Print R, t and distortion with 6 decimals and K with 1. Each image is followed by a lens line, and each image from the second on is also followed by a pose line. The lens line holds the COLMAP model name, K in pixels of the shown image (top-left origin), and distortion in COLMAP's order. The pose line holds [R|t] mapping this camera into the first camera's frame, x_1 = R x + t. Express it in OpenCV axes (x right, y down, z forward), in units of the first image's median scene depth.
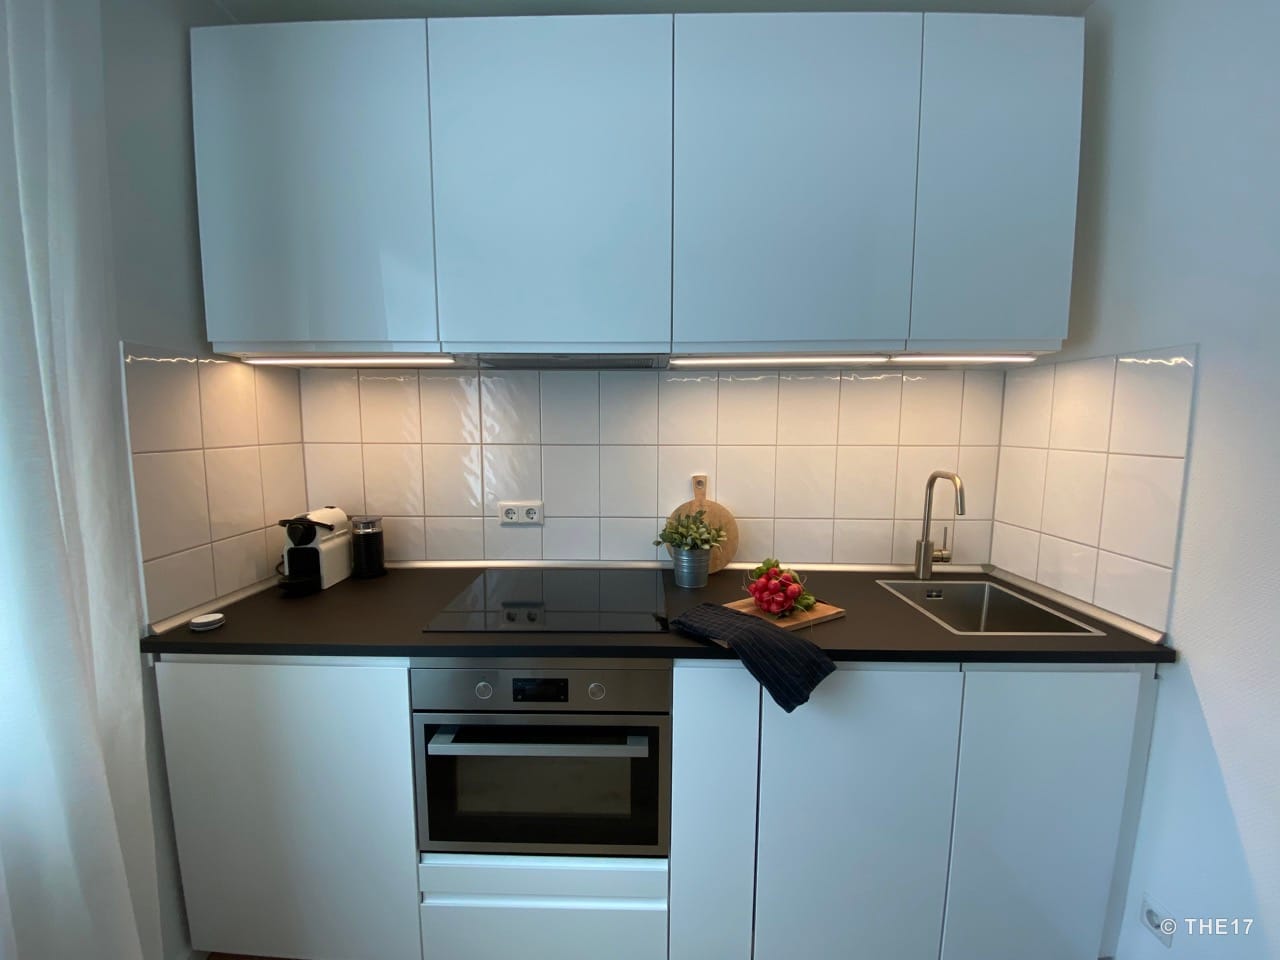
lens RADIAL K [[518.9, 0, 640.4], [0, 518.9, 481.8], [0, 0, 1]] dist [0.001477, -0.003402]
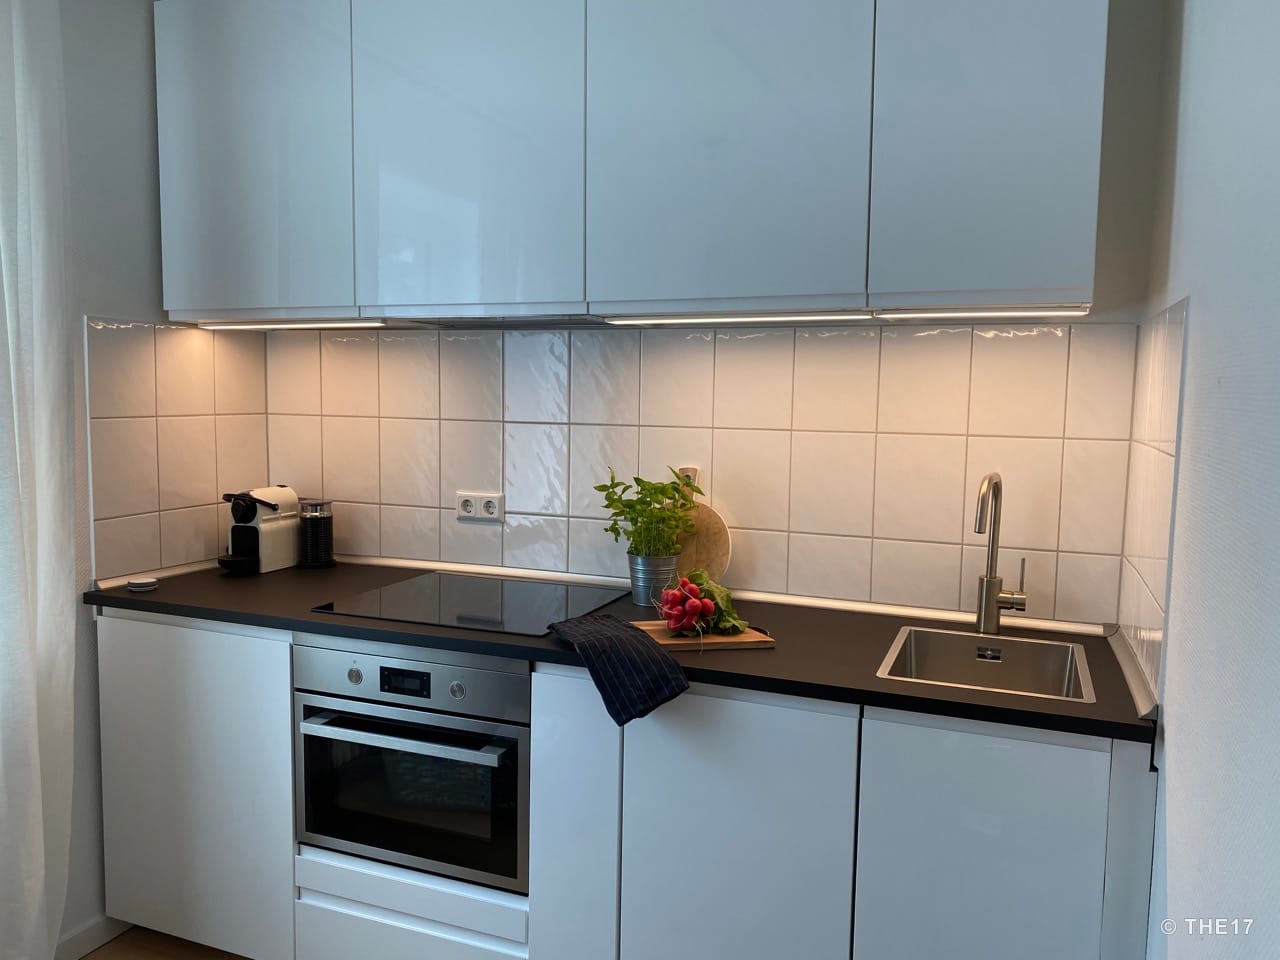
lens RADIAL K [[956.4, 0, 642.4], [0, 956.4, 492.1], [0, 0, 1]] dist [0.027614, -0.013710]
pose [[0.936734, 0.047949, -0.346741, 0.636746], [-0.051341, 0.998681, -0.000597, 0.032247], [0.346255, 0.018361, 0.937961, -0.384110]]
